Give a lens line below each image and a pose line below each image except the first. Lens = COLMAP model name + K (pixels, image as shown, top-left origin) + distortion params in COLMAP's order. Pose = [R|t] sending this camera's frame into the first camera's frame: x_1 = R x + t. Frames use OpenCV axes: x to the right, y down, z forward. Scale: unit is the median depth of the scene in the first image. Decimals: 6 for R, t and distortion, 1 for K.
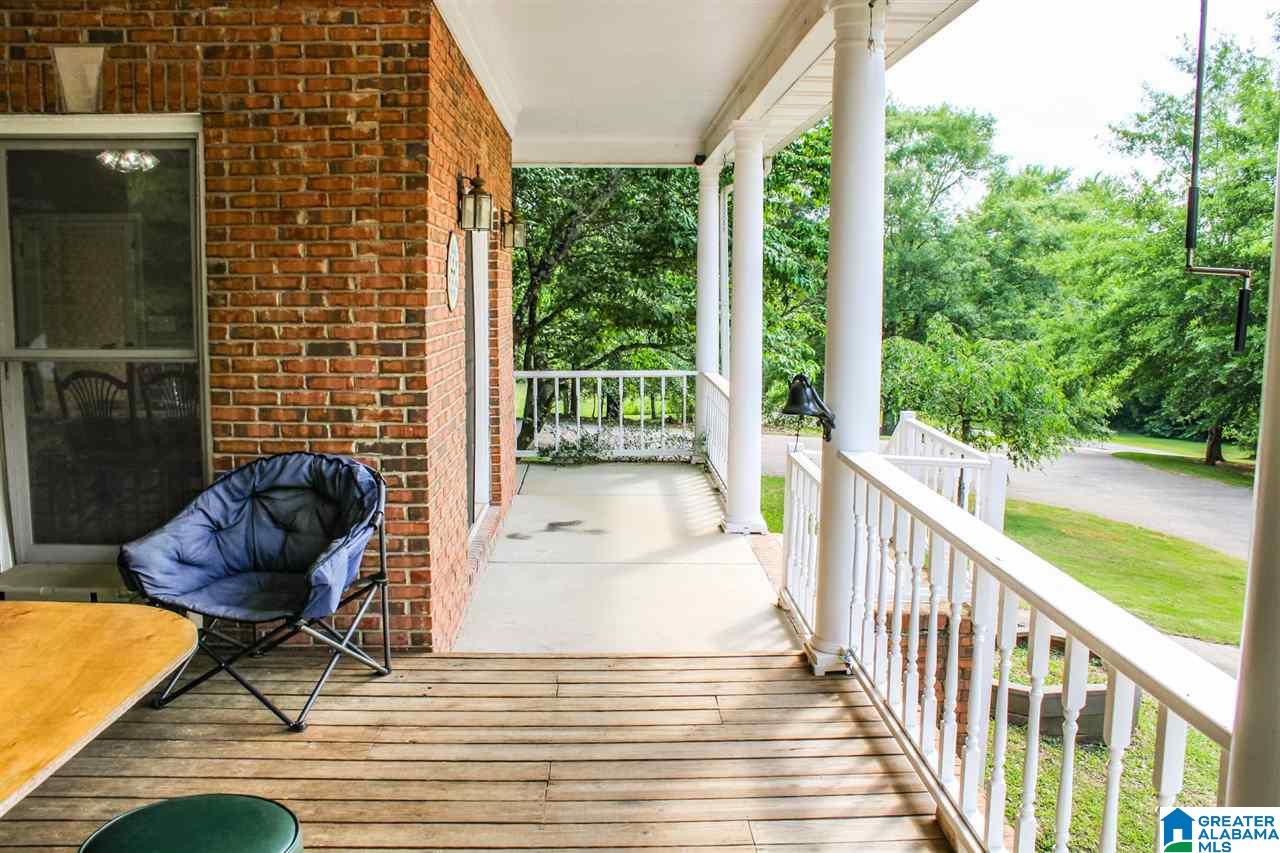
lens RADIAL K [[1101.6, 0, 642.3], [0, 1101.6, 424.9], [0, 0, 1]] dist [-0.129616, 0.104715]
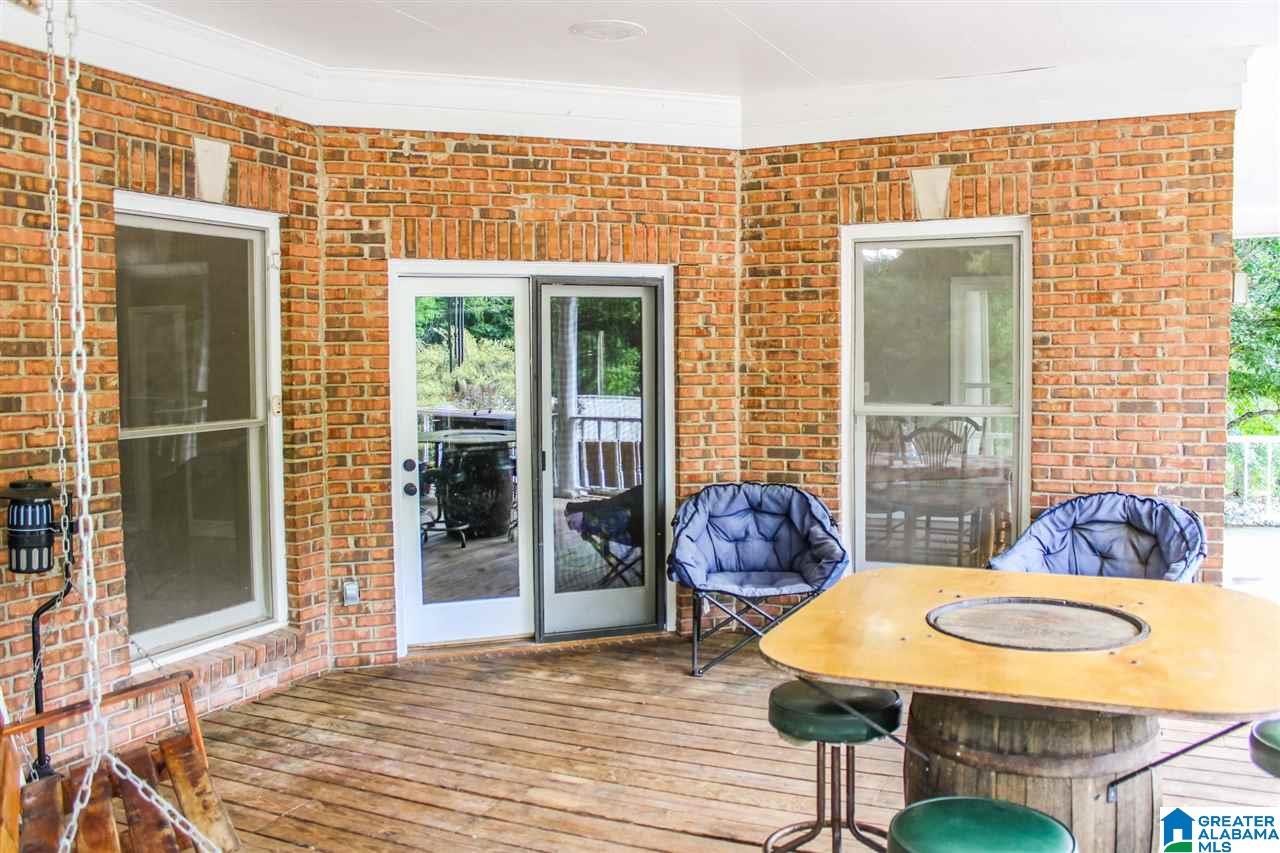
lens RADIAL K [[1101.6, 0, 642.1], [0, 1101.6, 430.5], [0, 0, 1]] dist [-0.129616, 0.104715]
pose [[0.902401, 0.009675, -0.430788, -0.273295], [-0.034513, 0.998159, -0.049879, 0.033990], [0.429512, 0.059879, 0.901074, -0.296137]]
